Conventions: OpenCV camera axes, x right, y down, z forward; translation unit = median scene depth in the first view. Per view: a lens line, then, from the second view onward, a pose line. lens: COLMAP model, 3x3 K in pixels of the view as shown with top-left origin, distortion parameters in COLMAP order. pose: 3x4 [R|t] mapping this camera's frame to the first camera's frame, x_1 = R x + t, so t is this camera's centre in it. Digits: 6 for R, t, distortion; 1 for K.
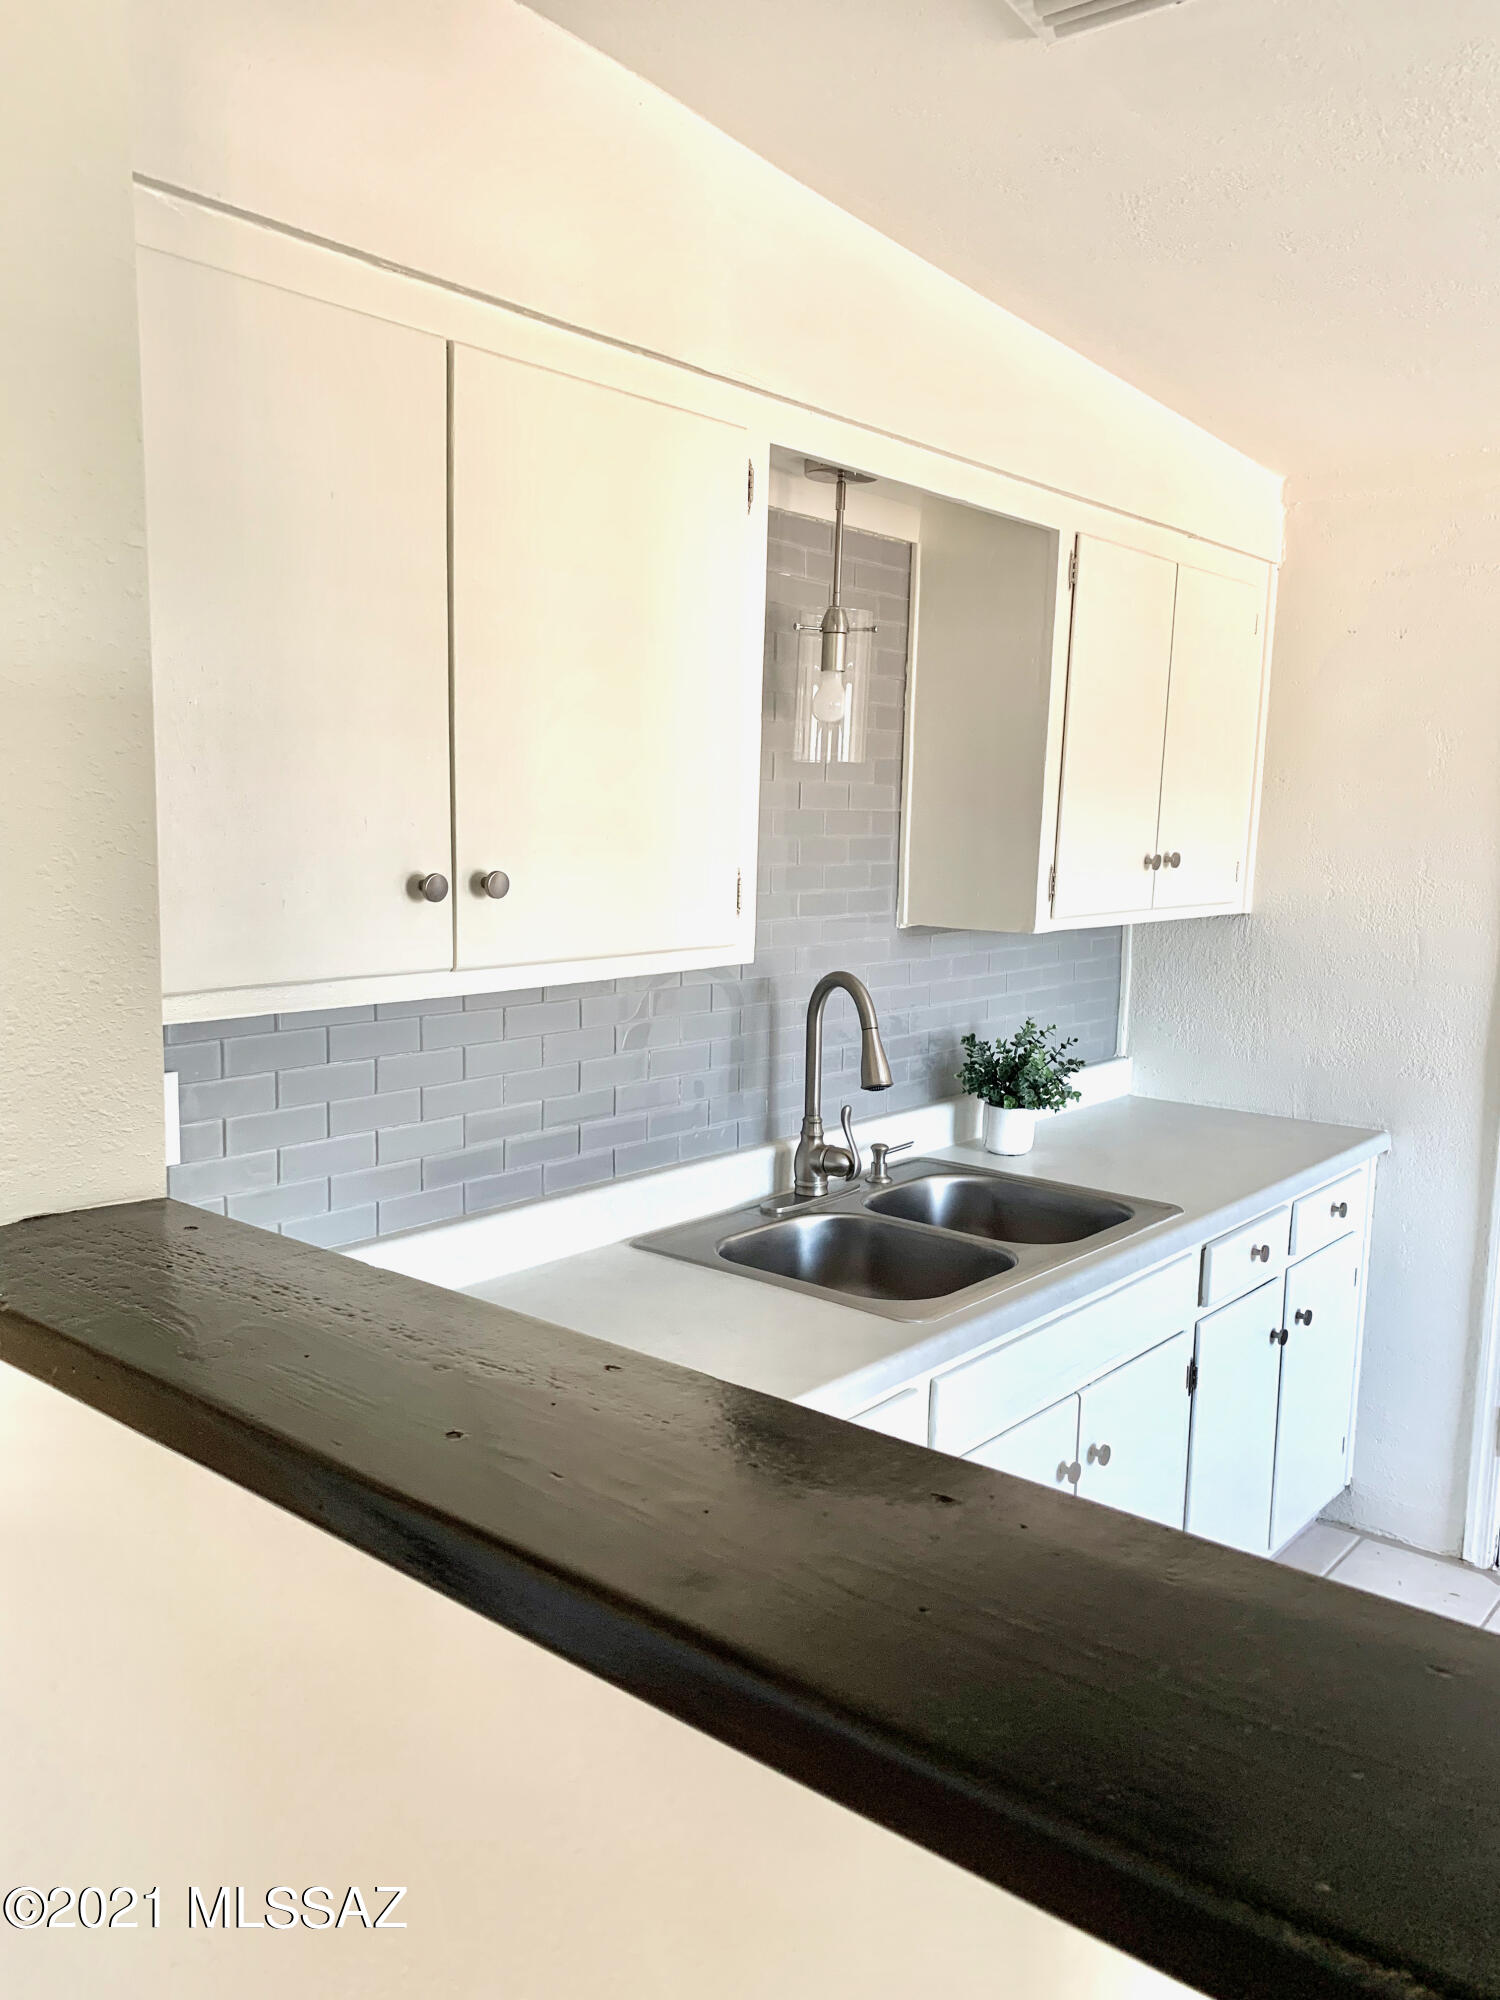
lens RADIAL K [[1536.9, 0, 731.4], [0, 1536.9, 1004.0], [0, 0, 1]] dist [0.041691, -0.059517]
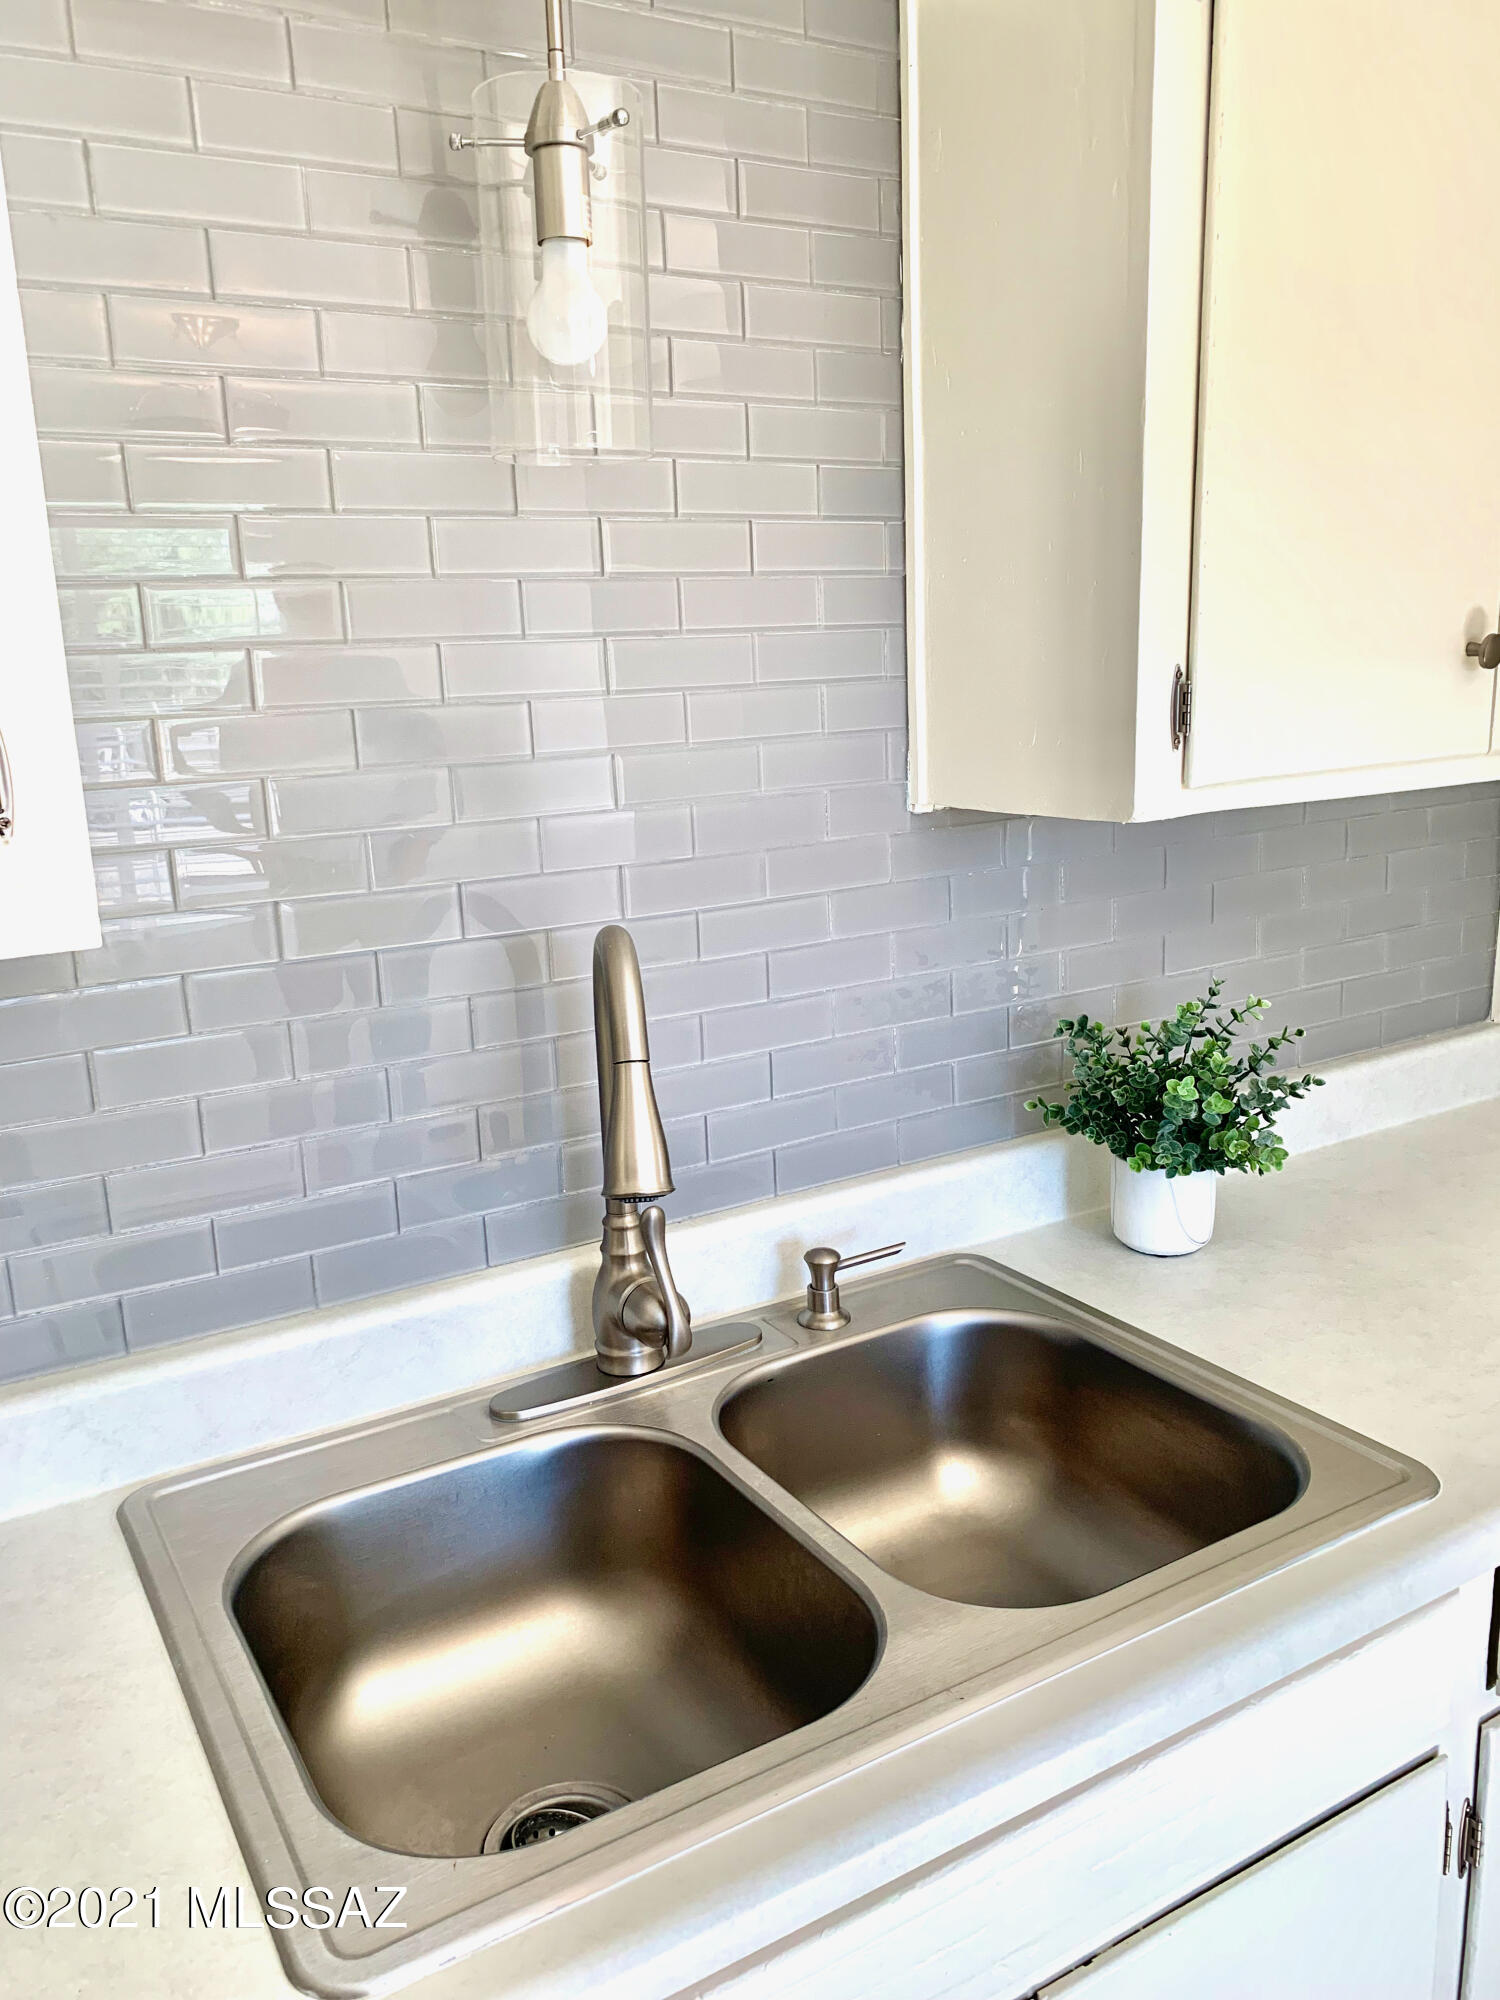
lens RADIAL K [[1536.9, 0, 768.1], [0, 1536.9, 998.7], [0, 0, 1]] dist [0.041691, -0.059517]
pose [[0.946881, 0.014155, -0.321274, 0.240331], [0.014595, 0.996110, 0.086905, -0.034984], [0.321254, -0.086978, 0.942990, 0.527979]]
